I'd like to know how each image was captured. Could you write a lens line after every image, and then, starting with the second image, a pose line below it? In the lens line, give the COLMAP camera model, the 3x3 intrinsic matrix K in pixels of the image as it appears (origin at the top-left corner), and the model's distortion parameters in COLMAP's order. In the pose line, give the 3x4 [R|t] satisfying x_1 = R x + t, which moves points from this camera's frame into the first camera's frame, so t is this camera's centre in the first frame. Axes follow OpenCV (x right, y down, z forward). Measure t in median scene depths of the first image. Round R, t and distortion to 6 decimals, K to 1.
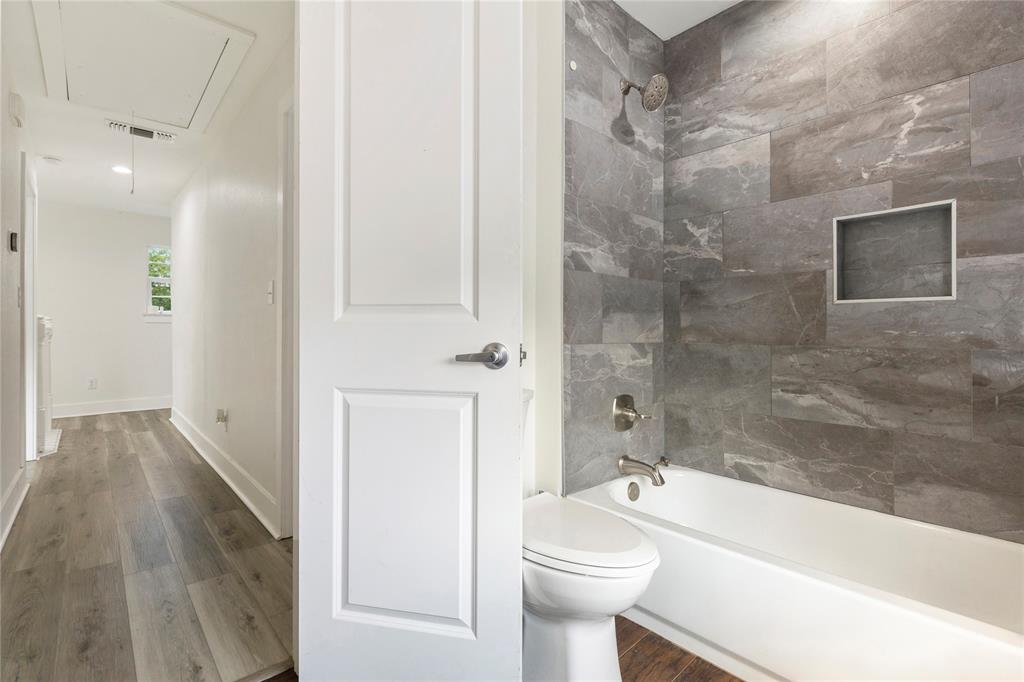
lens RADIAL K [[465.3, 0, 509.5], [0, 465.3, 333.1], [0, 0, 1]] dist [0.000573, 0.000400]
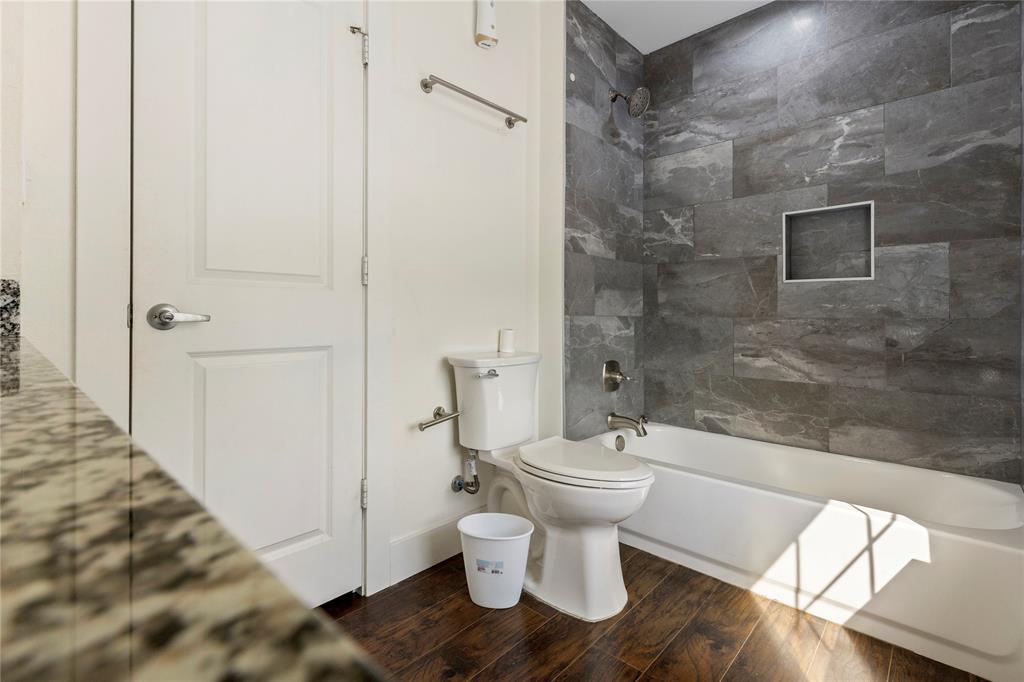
lens RADIAL K [[471.2, 0, 514.7], [0, 471.2, 314.0], [0, 0, 1]] dist [0.008910, -0.000305]
pose [[0.995855, 0.003730, 0.090882, -0.108100], [-0.003114, 0.999971, -0.006920, 0.027181], [-0.090906, 0.006609, 0.995838, -0.157451]]
